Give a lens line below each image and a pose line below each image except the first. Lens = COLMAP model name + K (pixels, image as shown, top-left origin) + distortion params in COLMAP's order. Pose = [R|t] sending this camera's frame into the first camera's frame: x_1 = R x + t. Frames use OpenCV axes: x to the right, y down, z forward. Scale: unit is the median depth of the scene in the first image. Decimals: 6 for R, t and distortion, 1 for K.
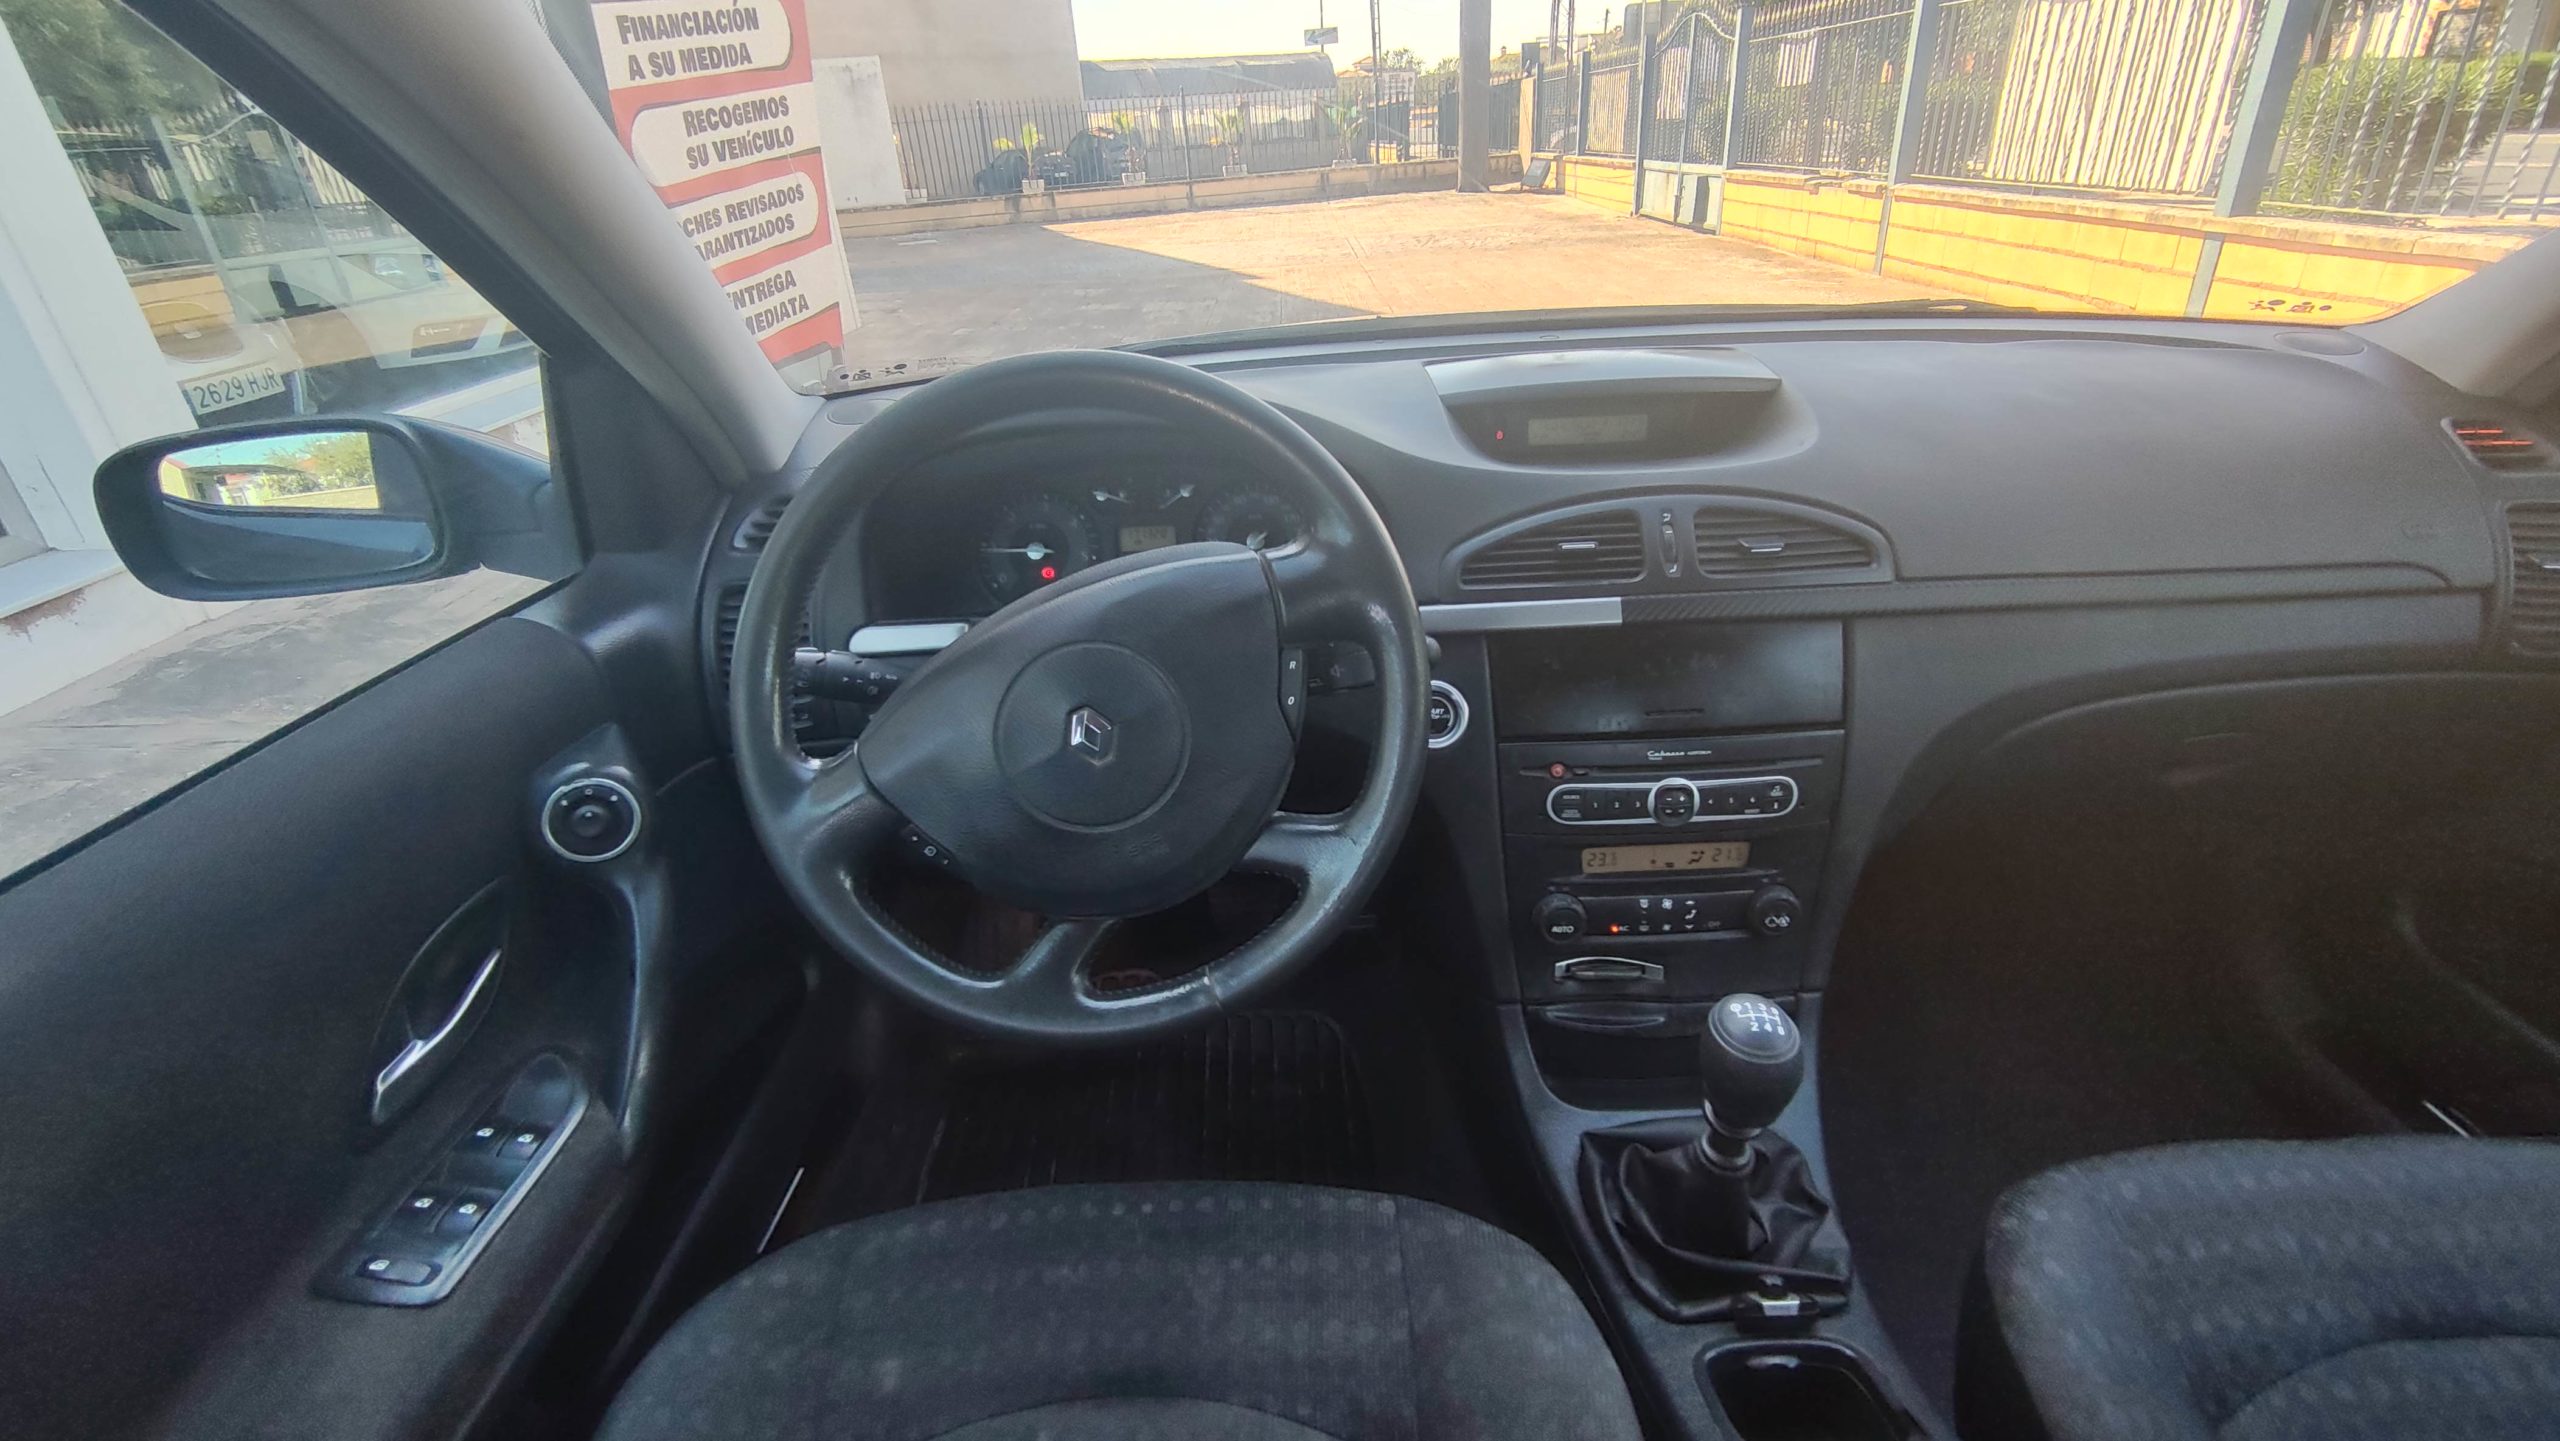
lens RADIAL K [[1162.0, 0, 1263.9], [0, 1162.0, 720.5], [0, 0, 1]] dist [0.014266, -0.008675]
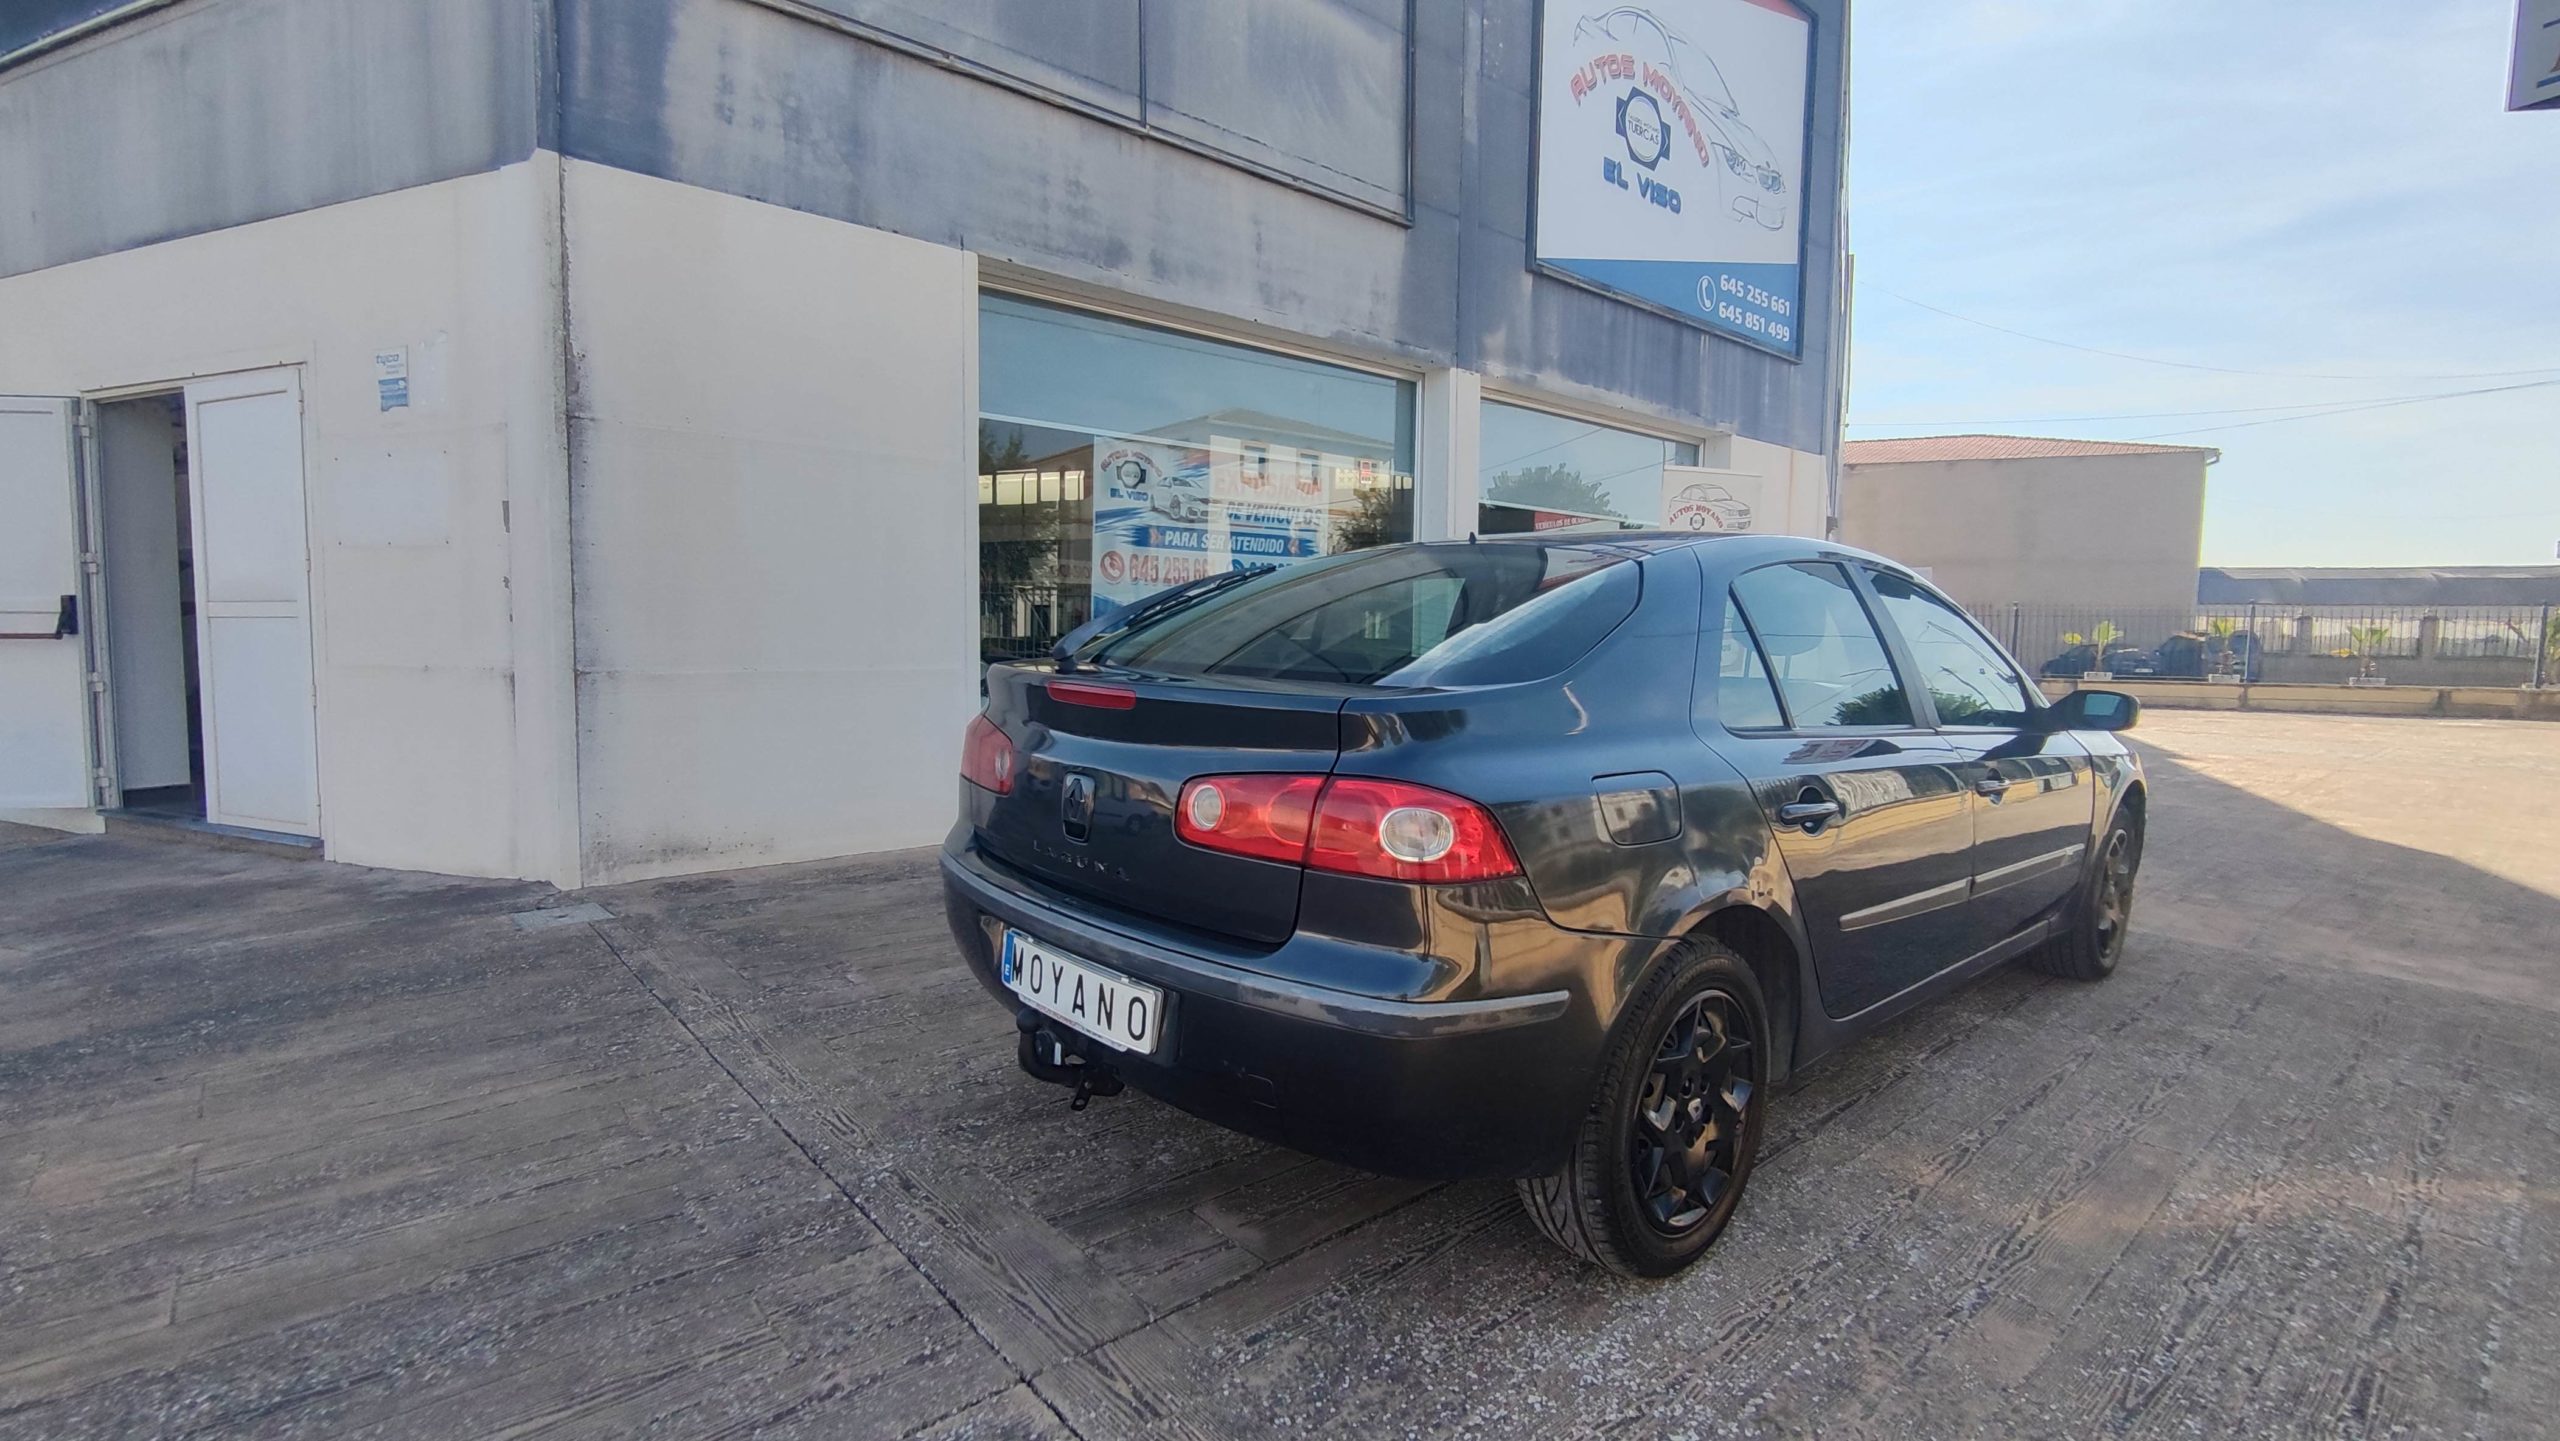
lens RADIAL K [[1162.0, 0, 1286.2], [0, 1162.0, 719.1], [0, 0, 1]] dist [0.014266, -0.008675]
pose [[0.676839, 0.121941, -0.725961, 2.277212], [-0.378893, 0.903229, -0.201539, 1.499129], [0.631133, 0.411471, 0.657543, -3.181175]]
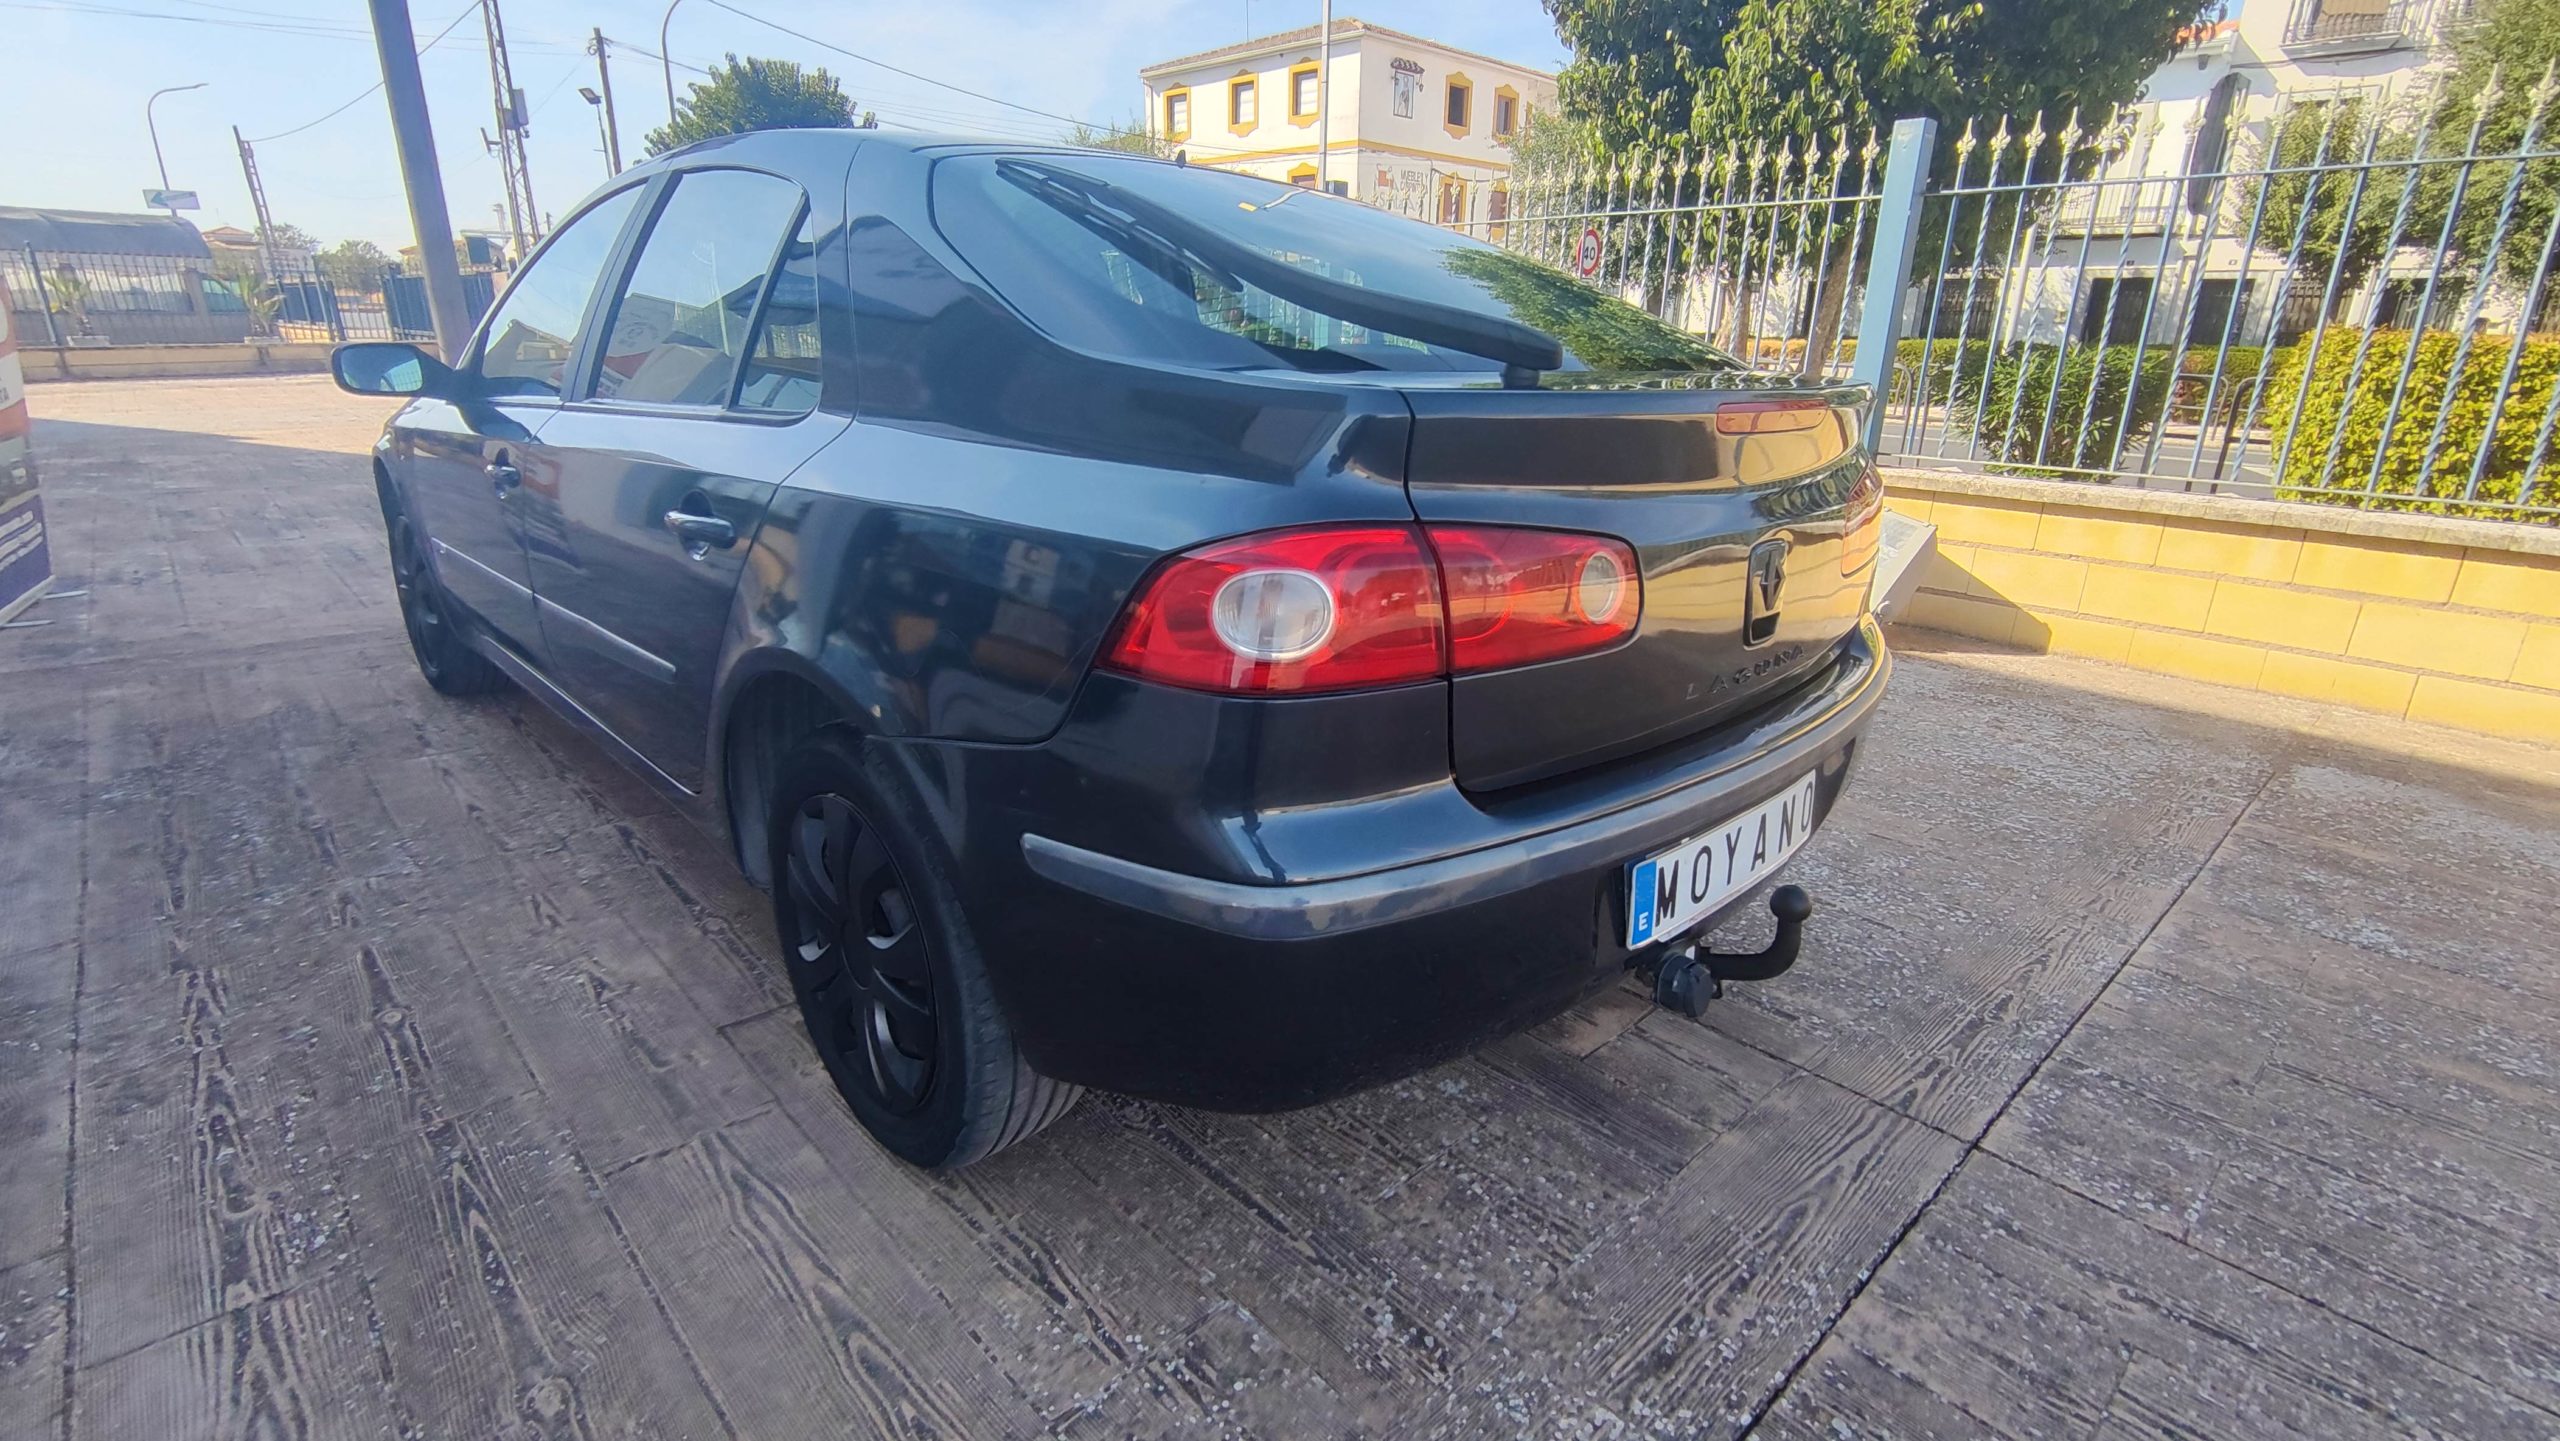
lens RADIAL K [[1162.0, 0, 1277.0], [0, 1162.0, 727.1], [0, 0, 1]] dist [0.014266, -0.008675]
pose [[0.710573, -0.165733, 0.683827, -1.269921], [0.266473, 0.962858, -0.043537, 1.411456], [-0.651213, 0.213158, 0.728345, -2.491118]]
